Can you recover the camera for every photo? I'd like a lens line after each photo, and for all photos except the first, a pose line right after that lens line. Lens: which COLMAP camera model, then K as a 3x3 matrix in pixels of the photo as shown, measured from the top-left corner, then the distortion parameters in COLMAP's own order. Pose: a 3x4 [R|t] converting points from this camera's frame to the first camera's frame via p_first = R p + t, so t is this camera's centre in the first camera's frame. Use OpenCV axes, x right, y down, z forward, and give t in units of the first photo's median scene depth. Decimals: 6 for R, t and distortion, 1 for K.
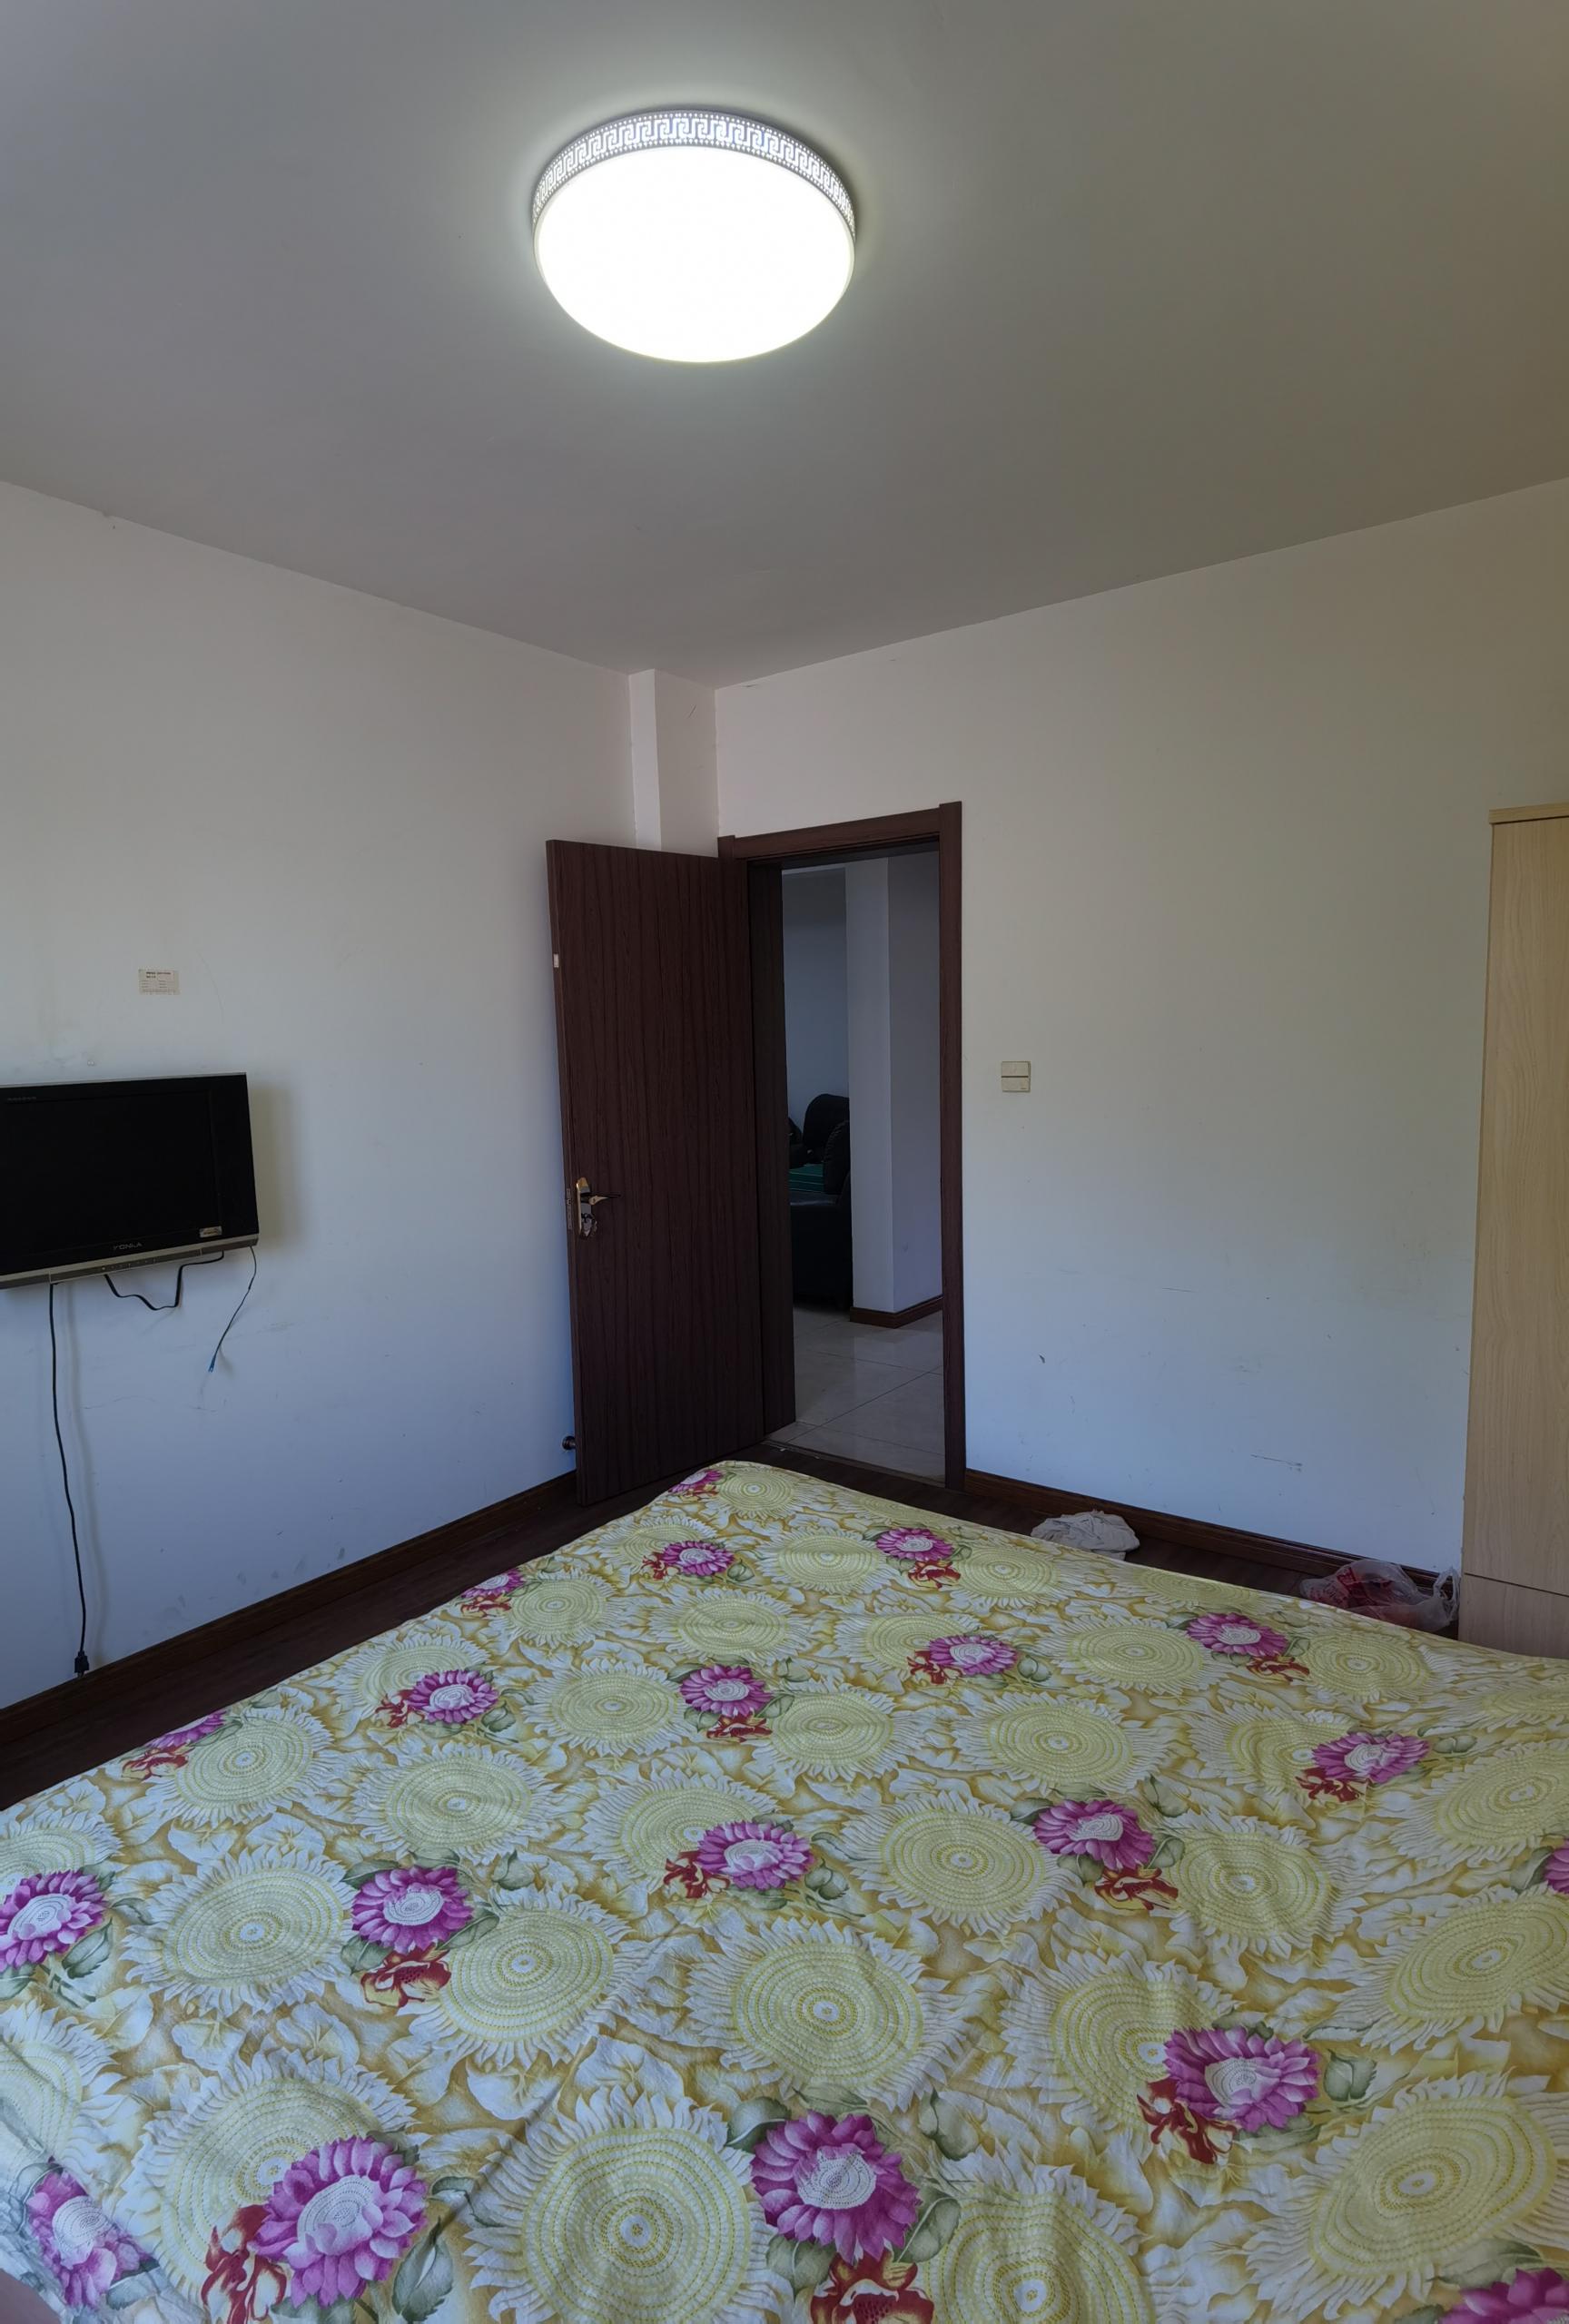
lens RADIAL K [[1206.1, 0, 788.4], [0, 1206.1, 1153.8], [0, 0, 1]] dist [-0.082960, 0.057319]
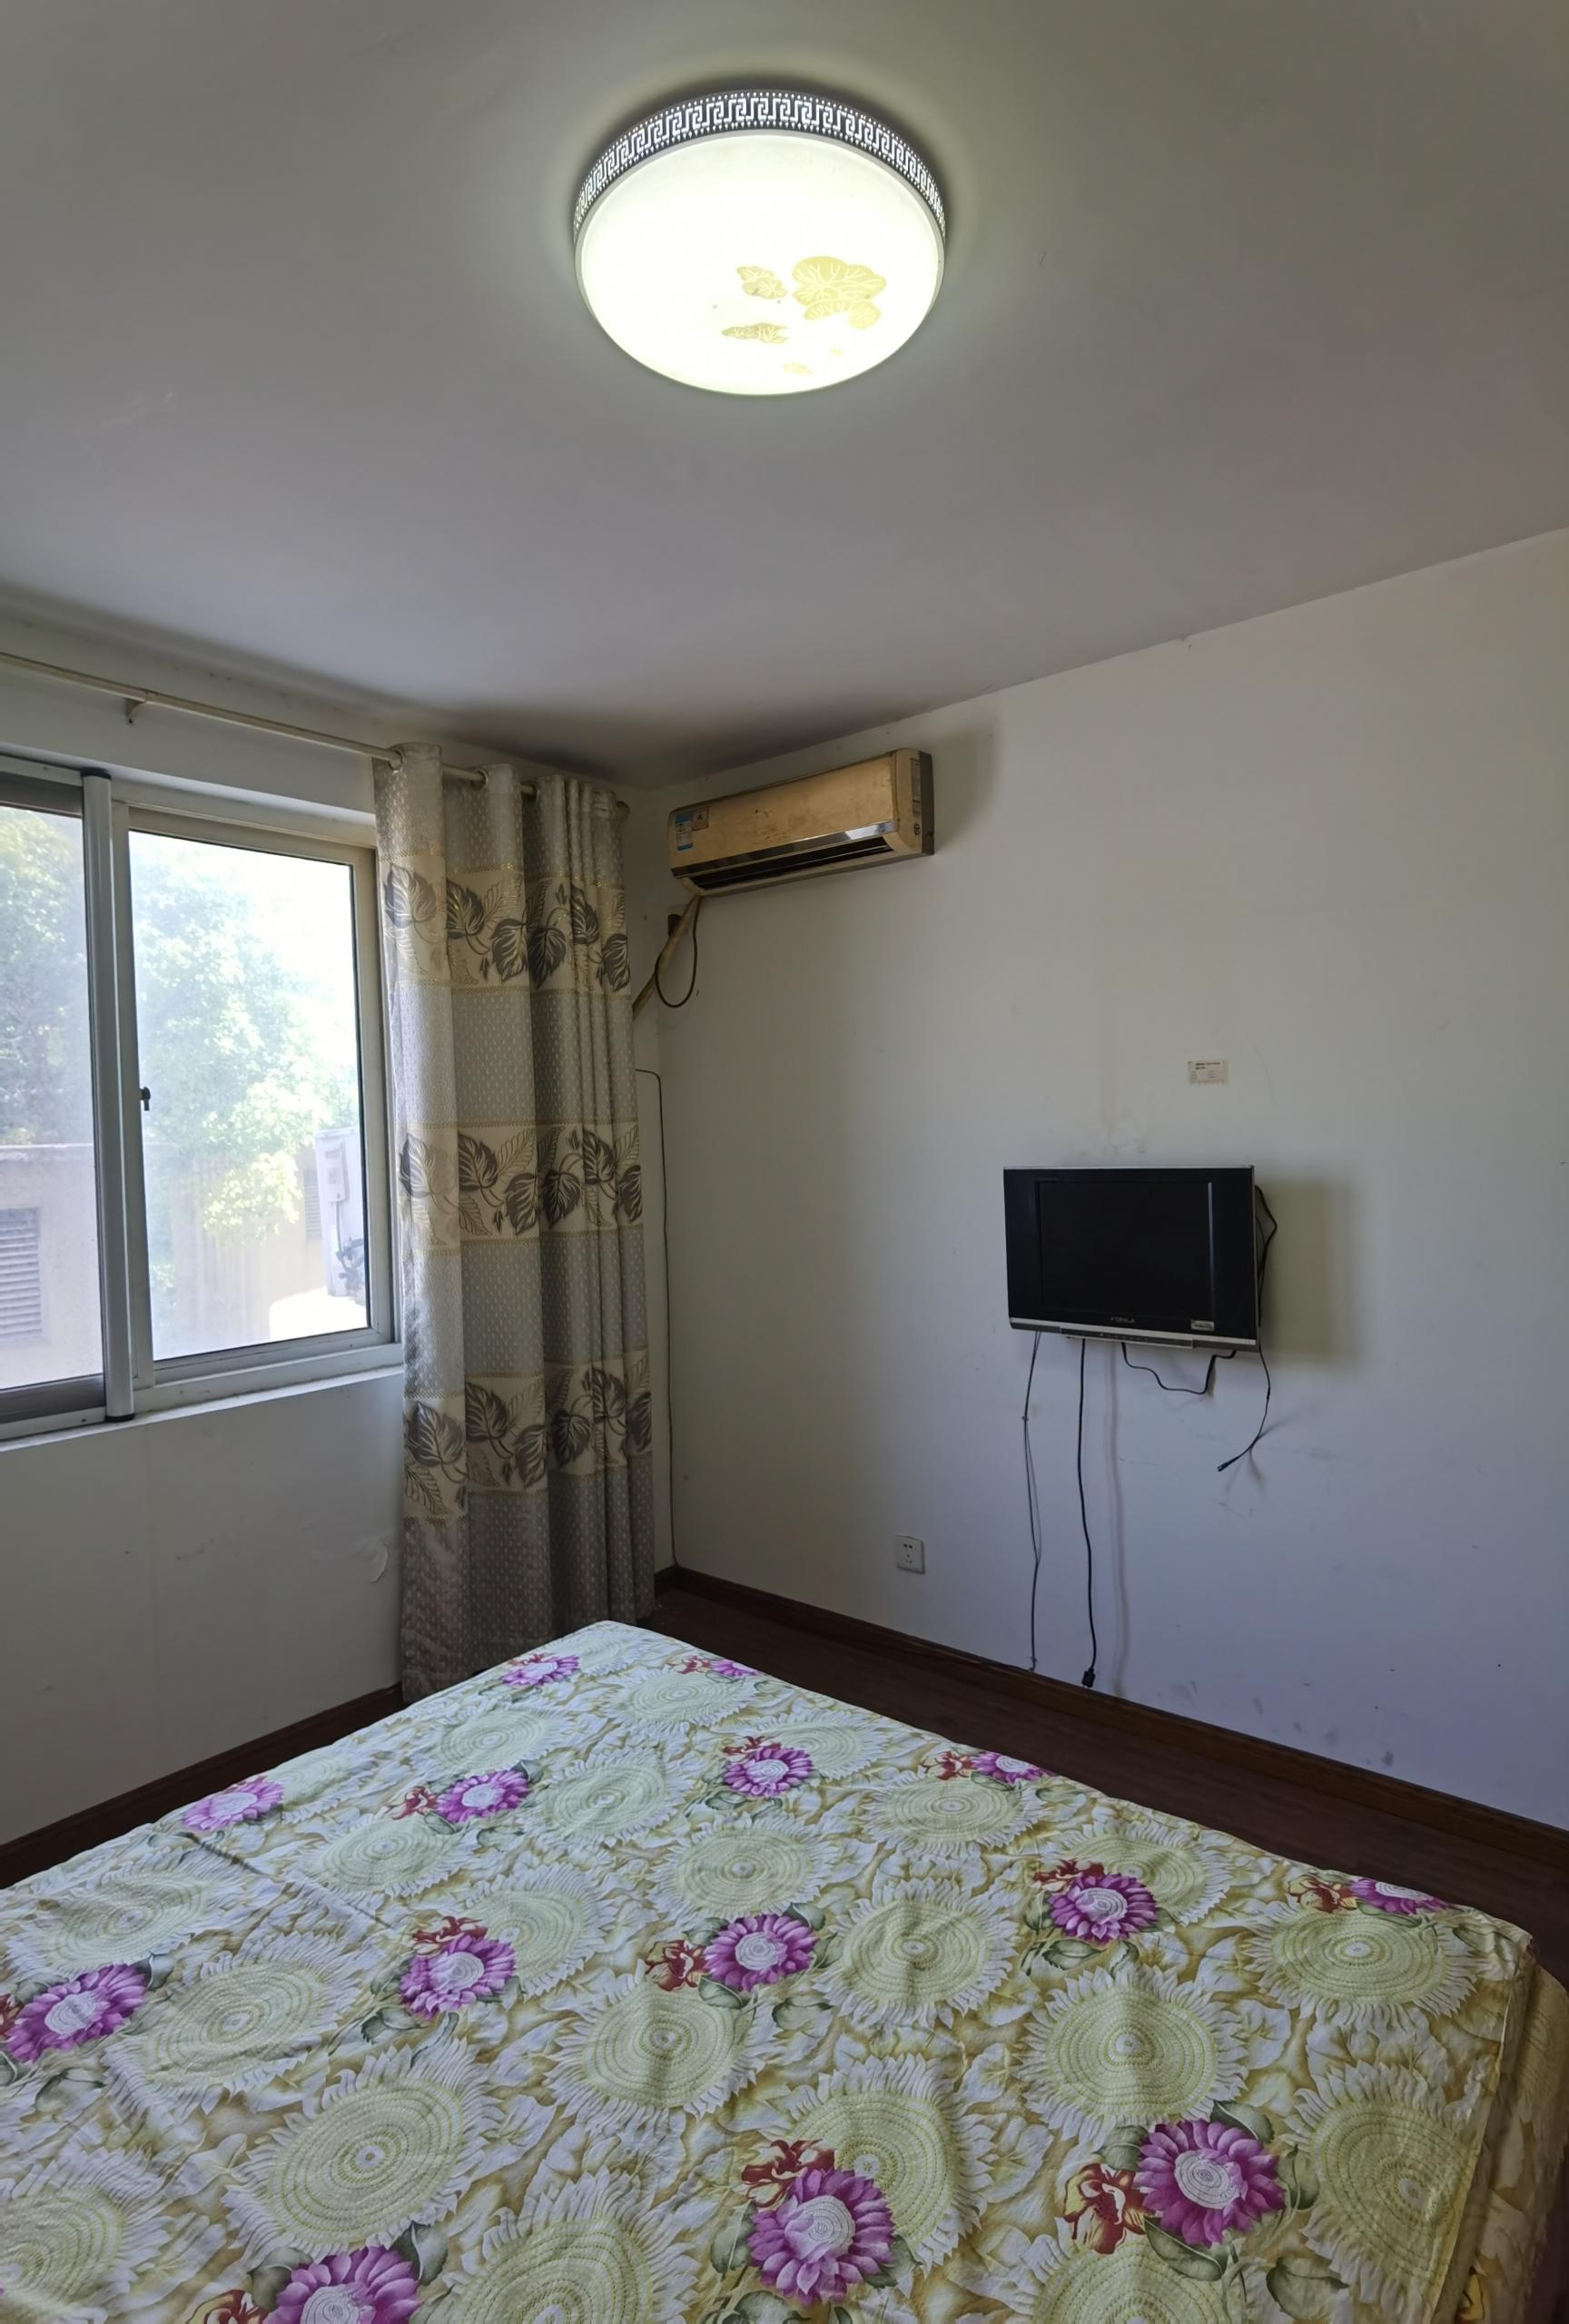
lens RADIAL K [[1211.4, 0, 773.5], [0, 1211.4, 1165.8], [0, 0, 1]] dist [0.012454, 0.010928]
pose [[-0.057978, 0.065627, -0.996158, 0.806717], [-0.071424, 0.995007, 0.069708, -0.170832], [0.995760, 0.075191, -0.053002, 1.057557]]
